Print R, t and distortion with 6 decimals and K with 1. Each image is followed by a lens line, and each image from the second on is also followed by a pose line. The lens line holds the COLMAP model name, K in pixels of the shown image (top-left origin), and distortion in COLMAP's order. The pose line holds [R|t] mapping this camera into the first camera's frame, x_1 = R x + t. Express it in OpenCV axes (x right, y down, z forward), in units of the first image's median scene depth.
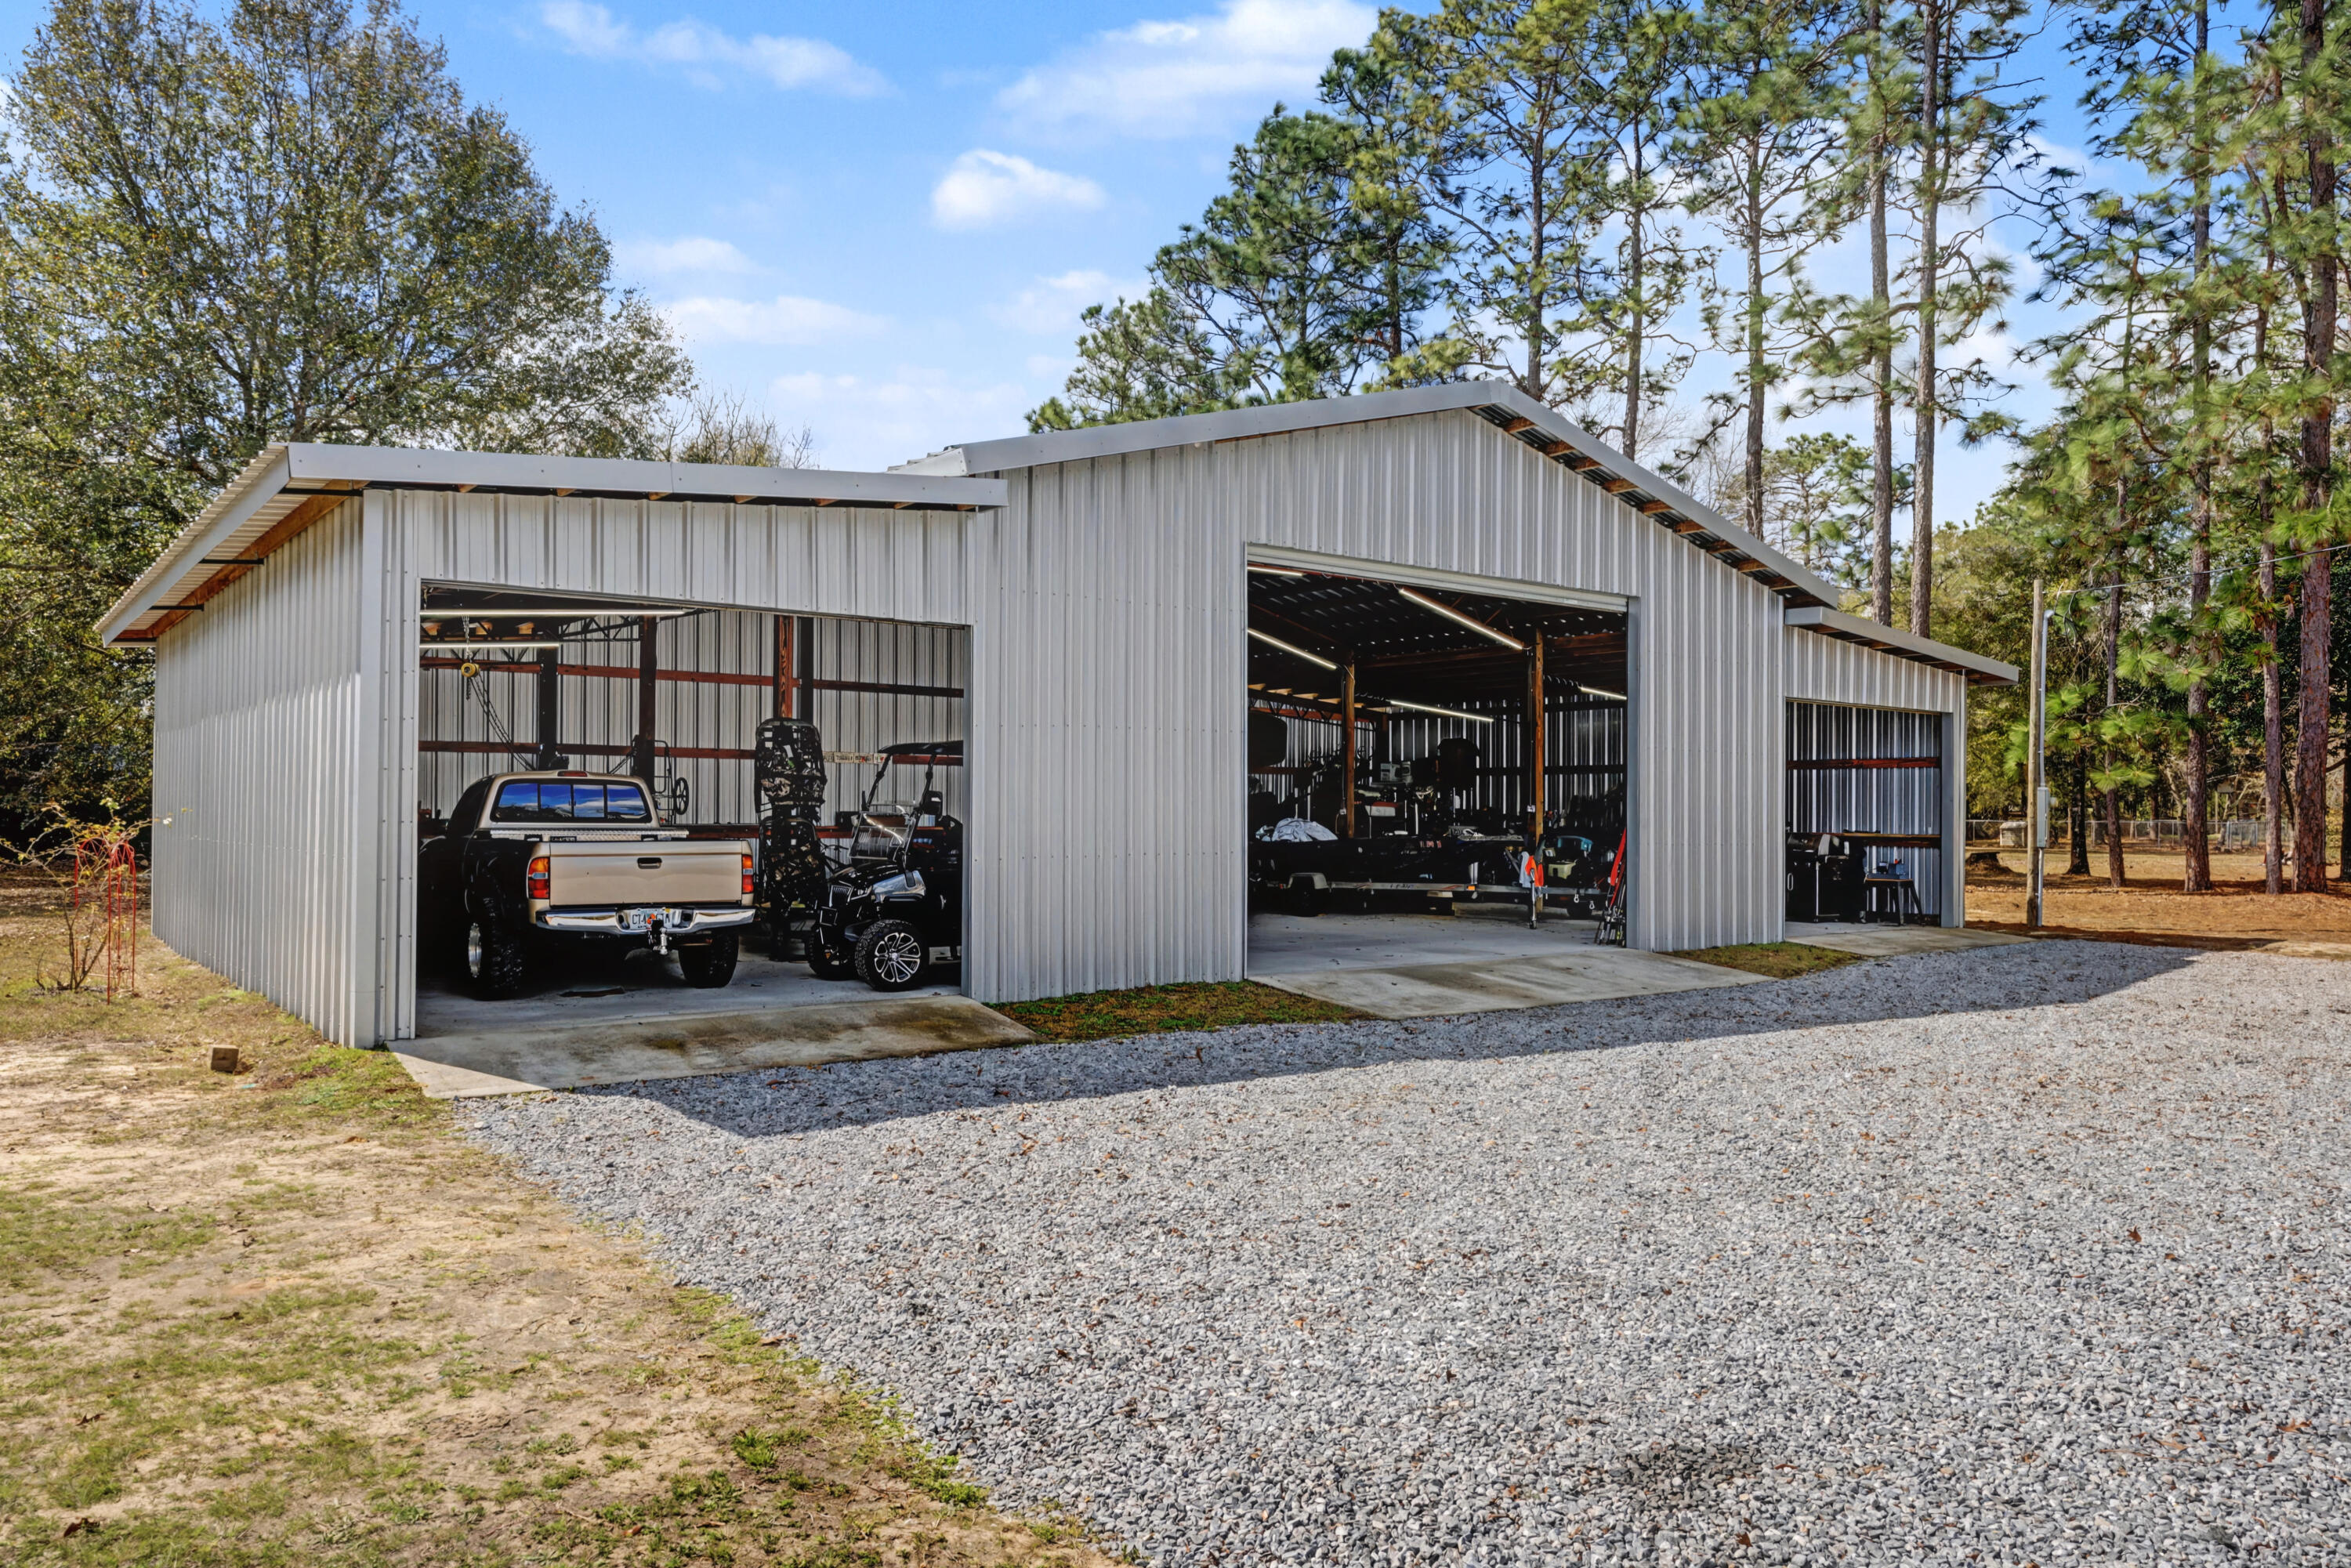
lens RADIAL K [[1656.1, 0, 1174.6], [0, 1656.1, 777.0], [0, 0, 1]] dist [-0.002893, 0.002418]
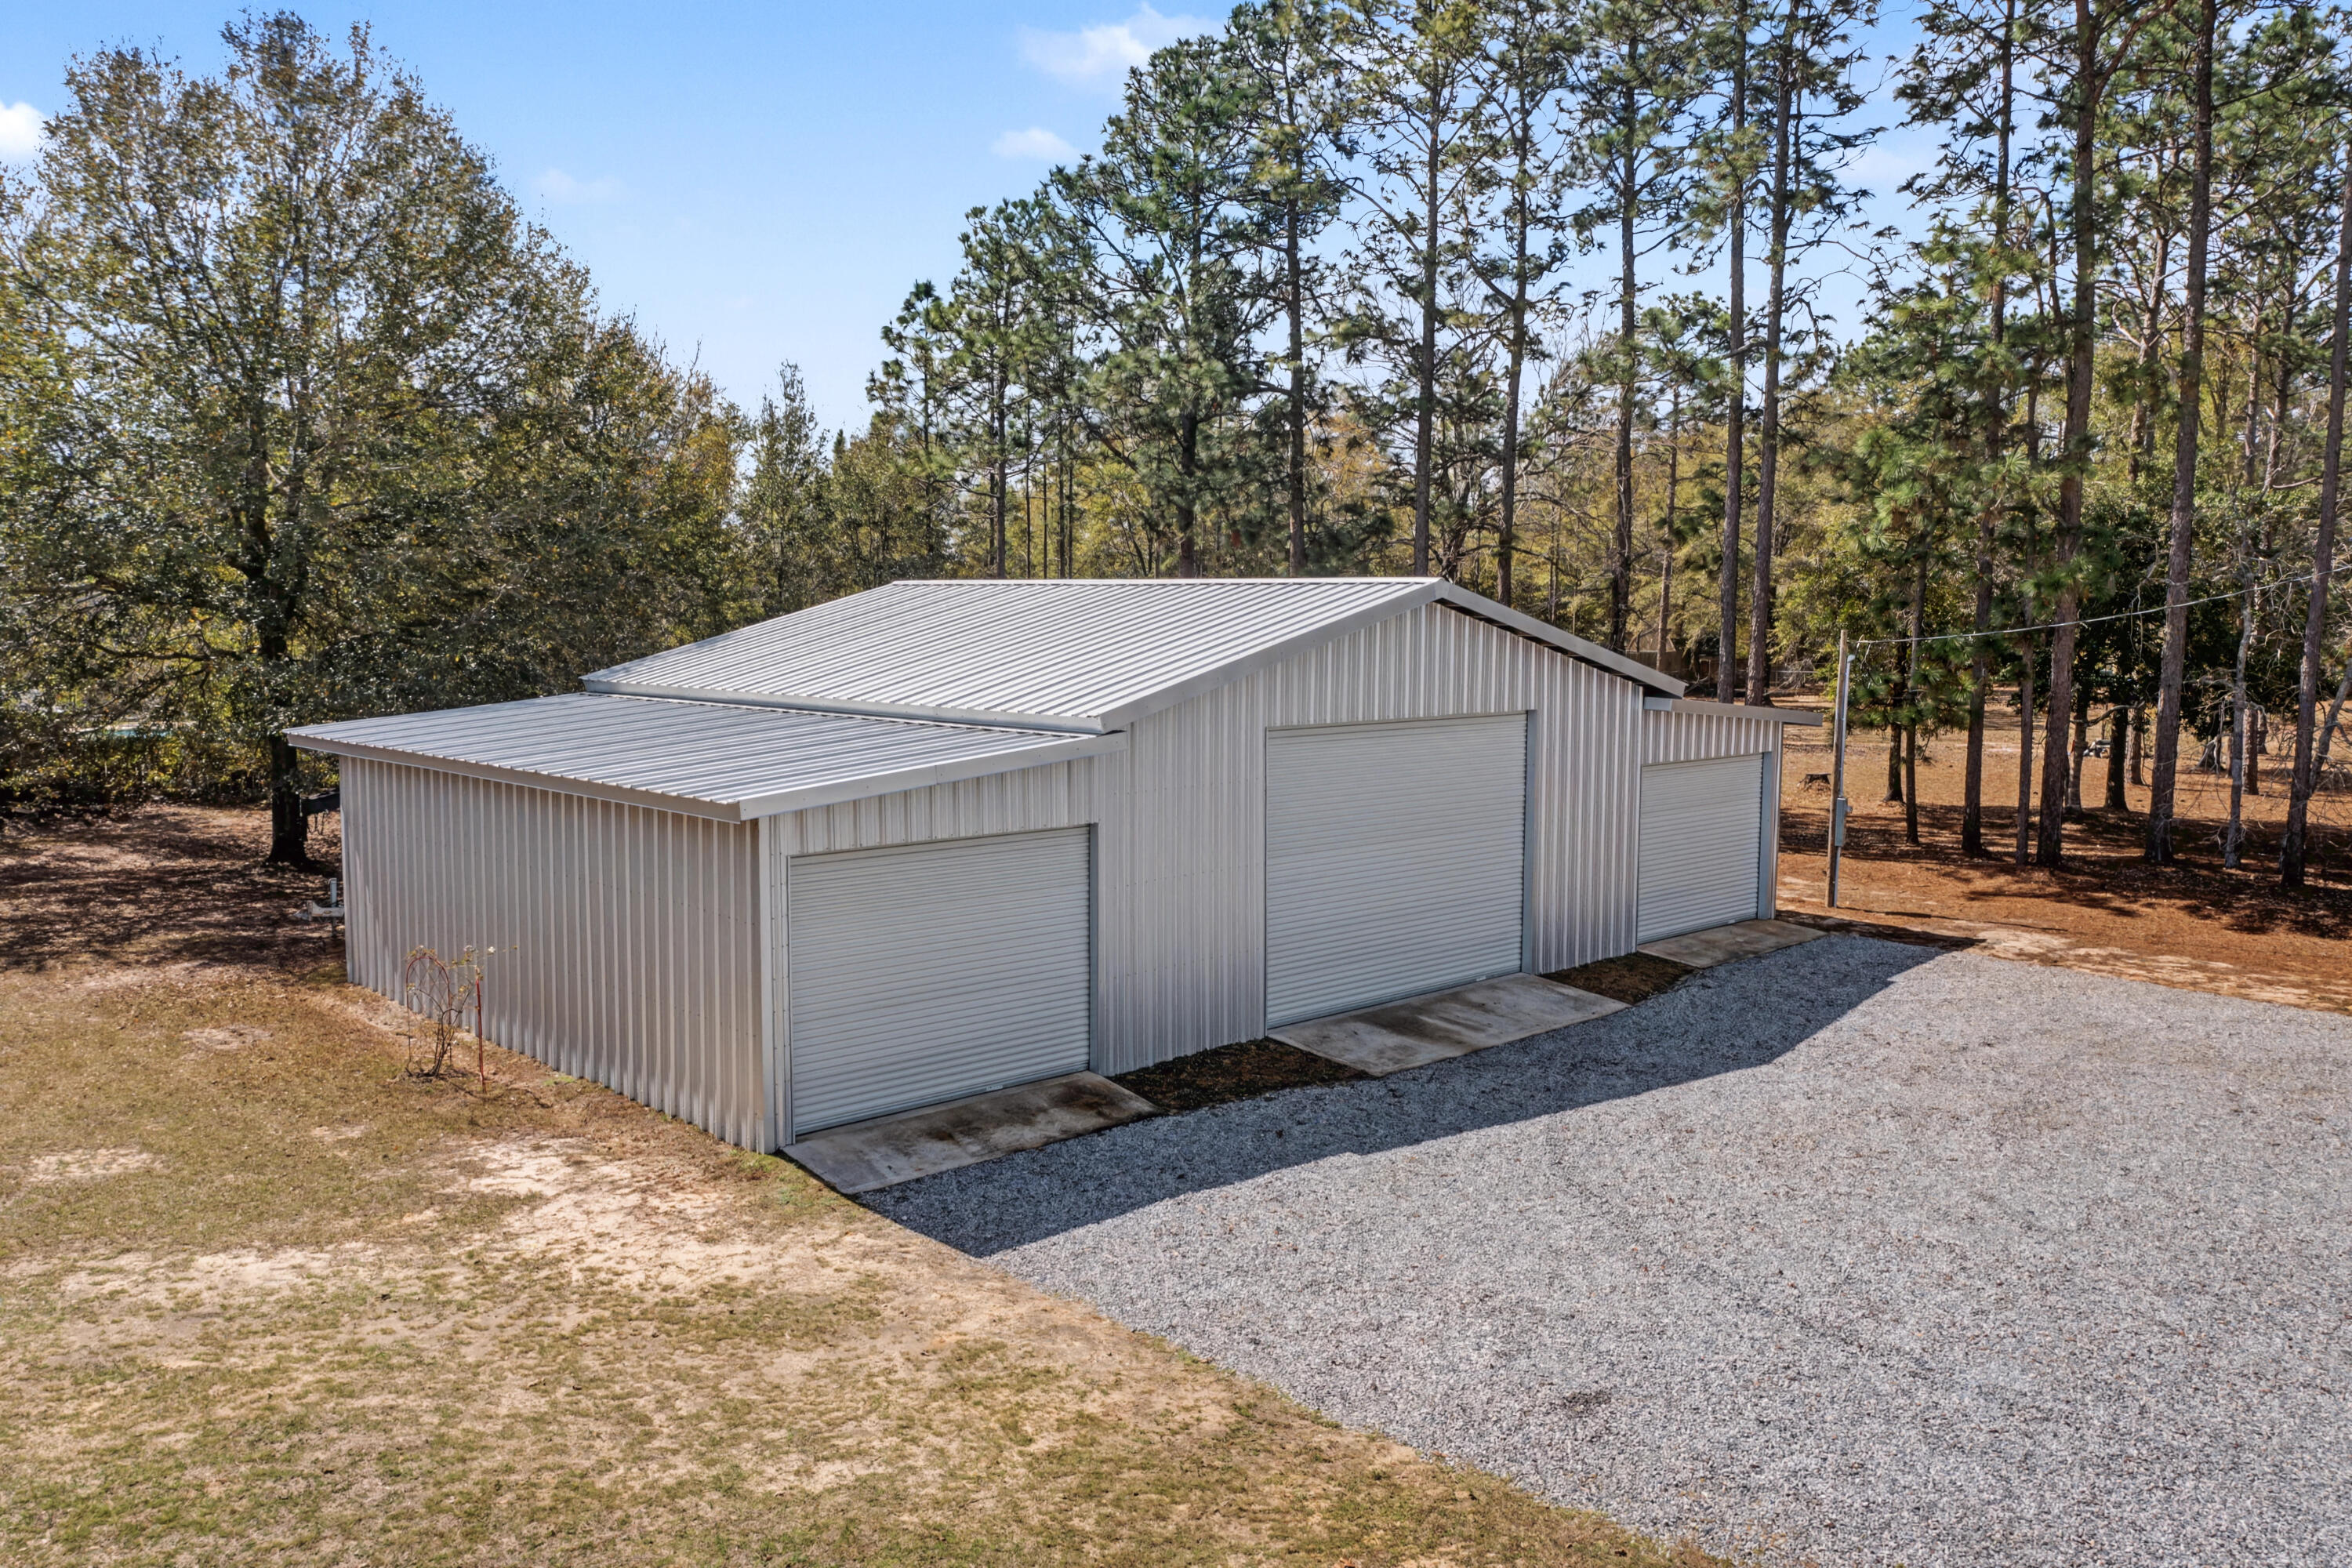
lens RADIAL K [[1829.4, 0, 1172.6], [0, 1829.4, 780.9], [0, 0, 1]] dist [-0.026788, 0.005580]
pose [[0.995168, -0.014803, 0.097063, -0.134517], [0.003926, 0.993778, 0.111310, -0.195448], [-0.098106, -0.110391, 0.989034, -0.374402]]
